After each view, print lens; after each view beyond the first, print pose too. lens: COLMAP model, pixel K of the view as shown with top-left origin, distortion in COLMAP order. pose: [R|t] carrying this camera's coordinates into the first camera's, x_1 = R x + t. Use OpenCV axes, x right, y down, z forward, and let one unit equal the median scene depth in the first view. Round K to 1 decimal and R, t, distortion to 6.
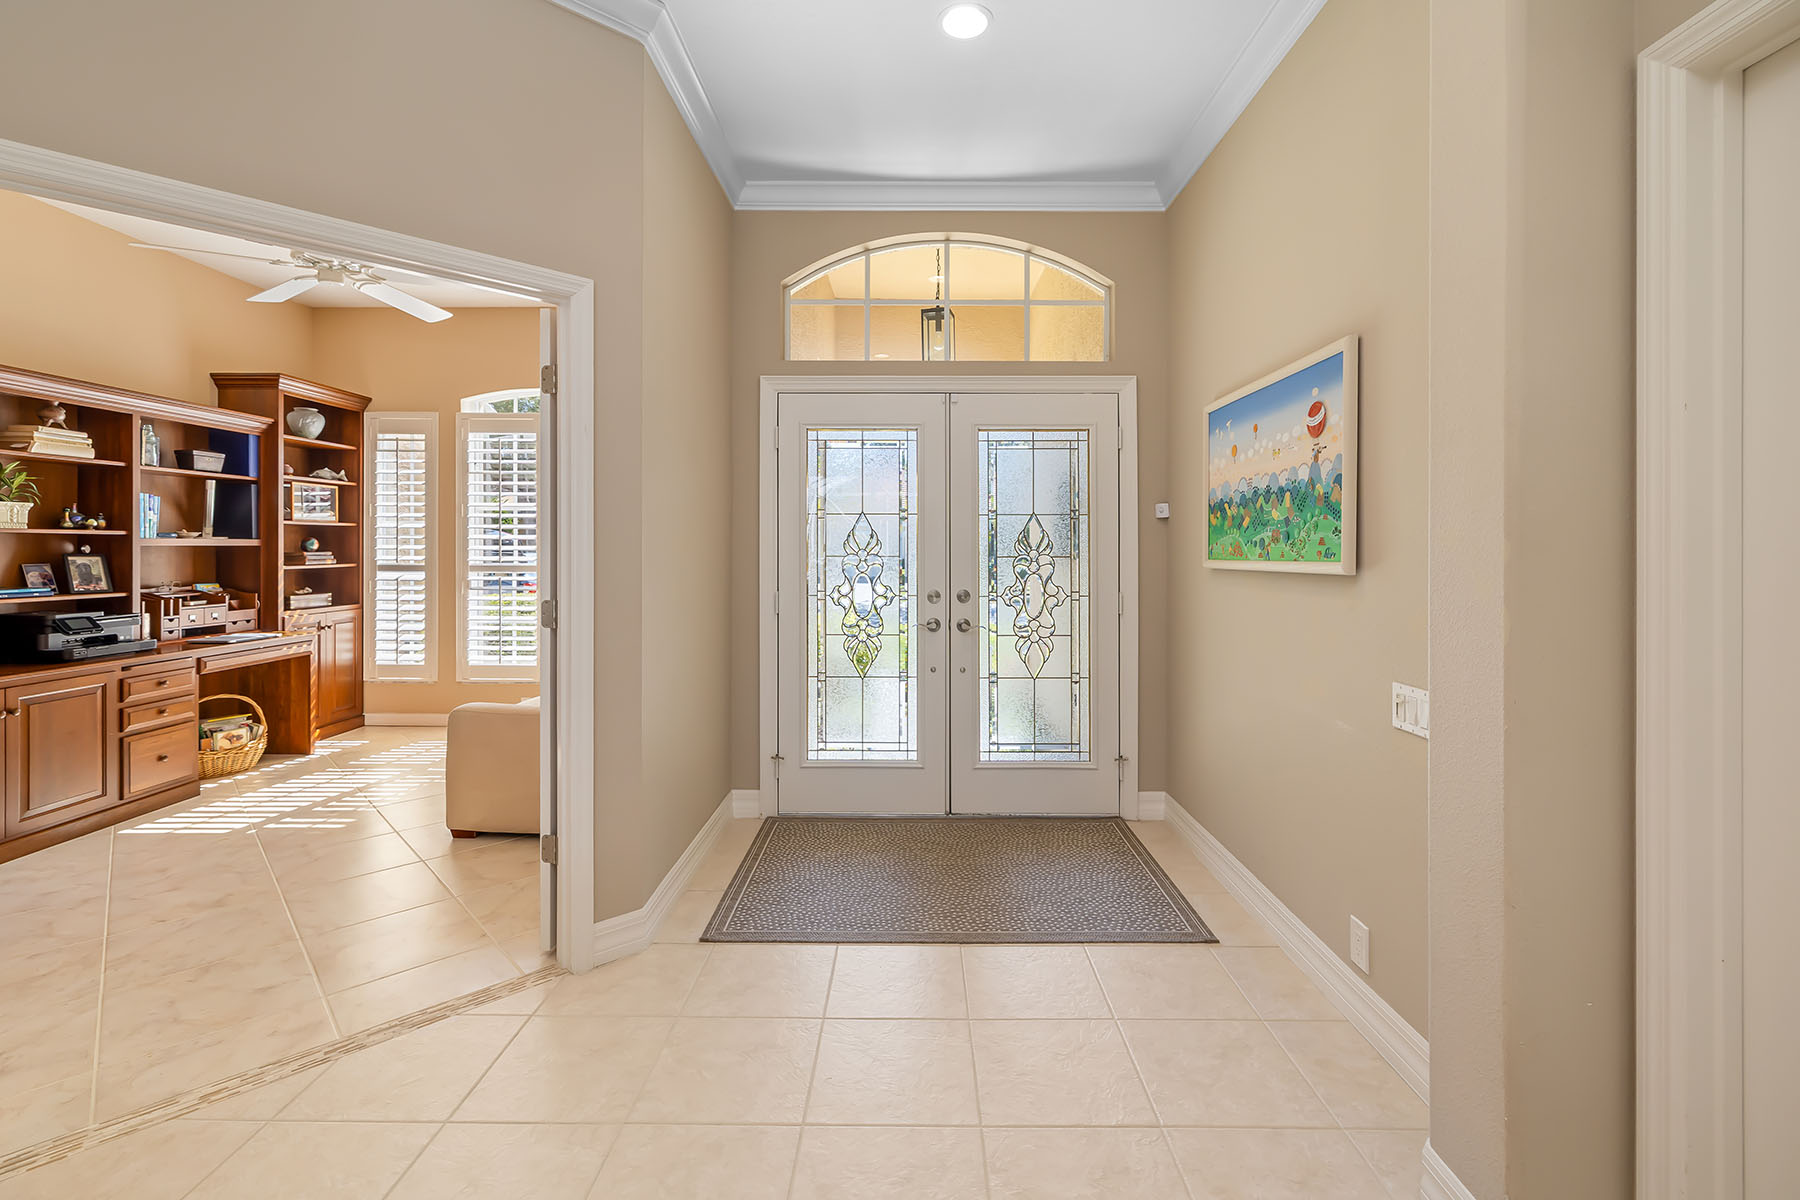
lens RADIAL K [[784.2, 0, 909.7], [0, 784.2, 549.6], [0, 0, 1]] dist [0.001165, 0.000235]
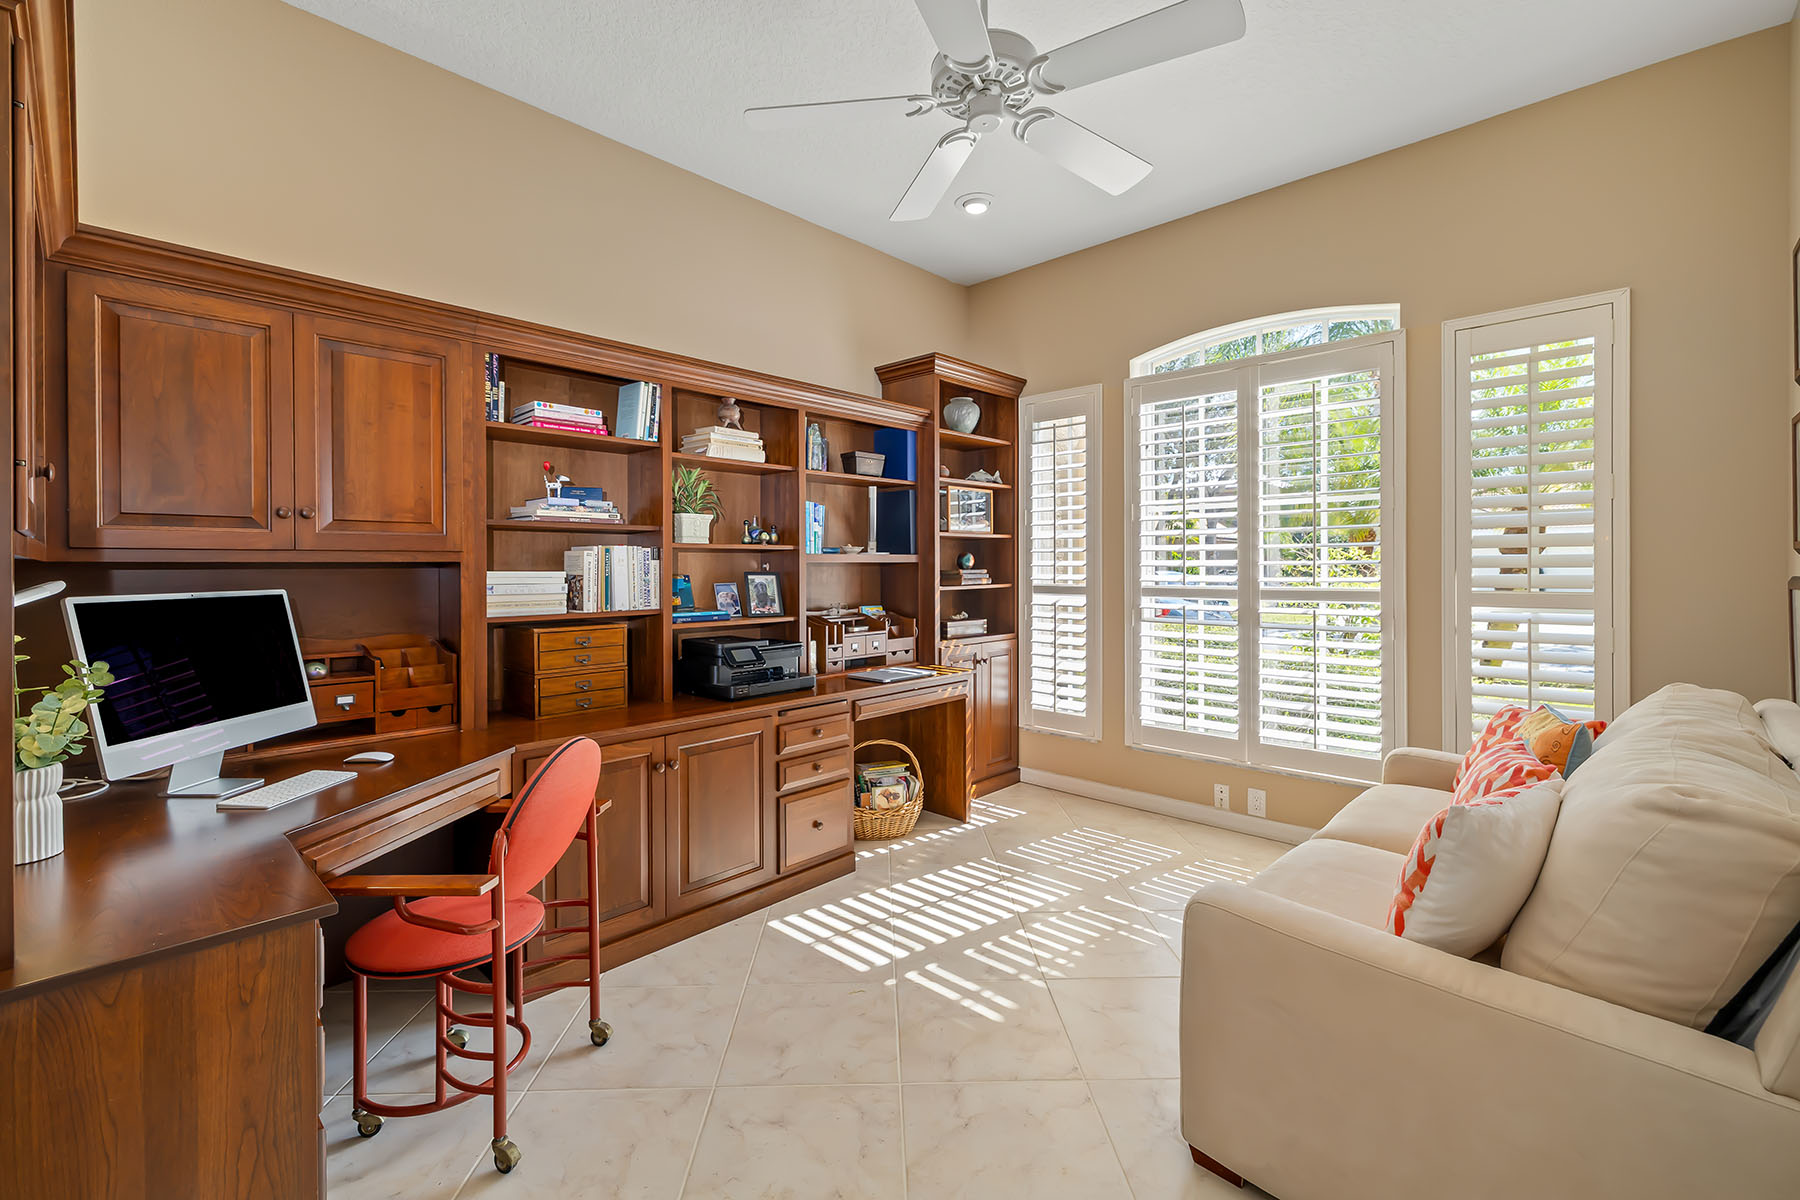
lens RADIAL K [[760.0, 0, 892.3], [0, 760.0, 582.3], [0, 0, 1]] dist [0.001538, 0.000063]
pose [[0.724518, 0.008287, -0.689207, -0.284945], [0.004746, 0.999844, 0.017011, 0.002545], [0.689240, -0.015596, 0.724365, 0.389277]]
